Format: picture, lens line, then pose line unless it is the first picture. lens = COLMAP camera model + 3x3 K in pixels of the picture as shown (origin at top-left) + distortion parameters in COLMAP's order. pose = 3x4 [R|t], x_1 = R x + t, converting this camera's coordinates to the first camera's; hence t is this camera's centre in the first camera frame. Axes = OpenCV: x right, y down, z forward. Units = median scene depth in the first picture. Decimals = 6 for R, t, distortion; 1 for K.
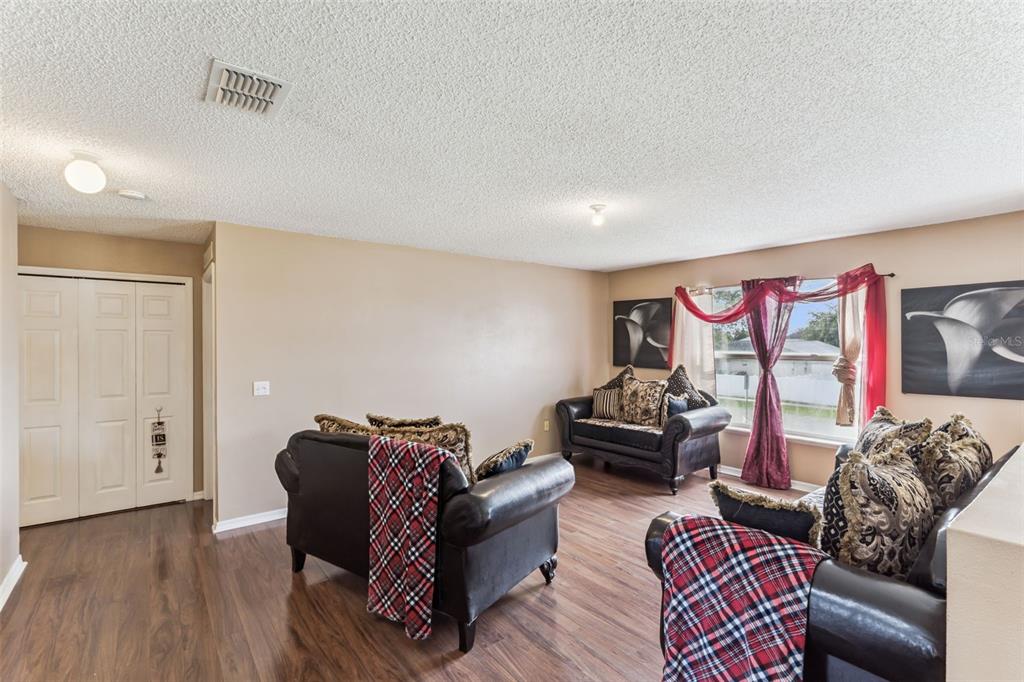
lens RADIAL K [[468.6, 0, 505.7], [0, 468.6, 335.3], [0, 0, 1]] dist [-0.000398, 0.000018]
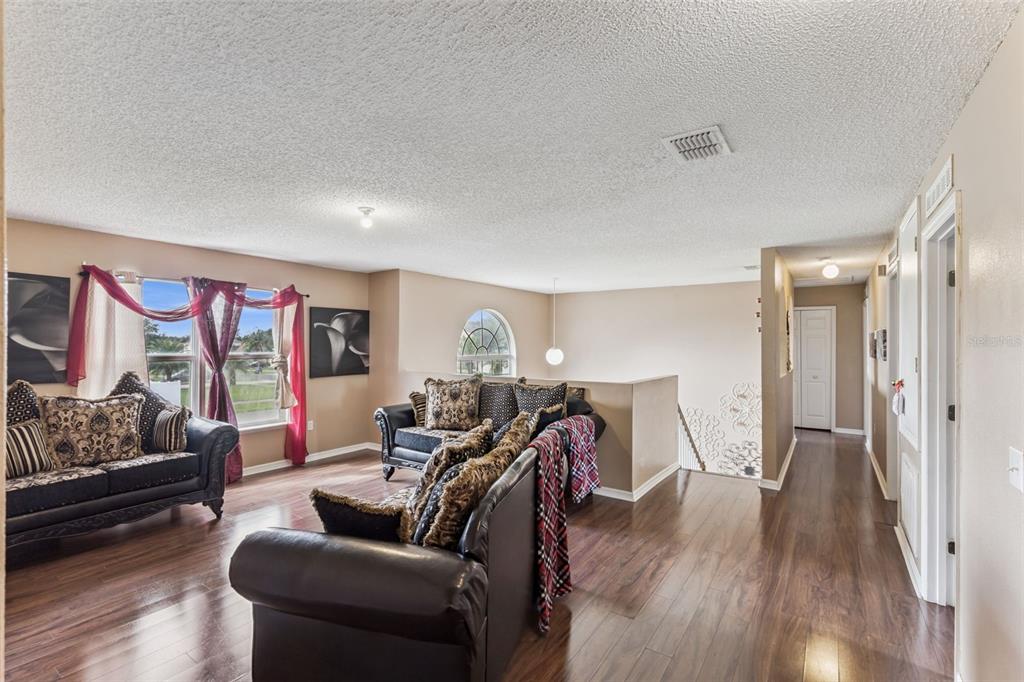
lens RADIAL K [[468.6, 0, 505.7], [0, 468.6, 335.3], [0, 0, 1]] dist [-0.000398, 0.000018]
pose [[-0.267112, -0.001043, 0.963665, -0.658358], [-0.040723, 0.999118, -0.010206, -0.018236], [-0.962805, -0.041969, -0.266919, 0.750731]]
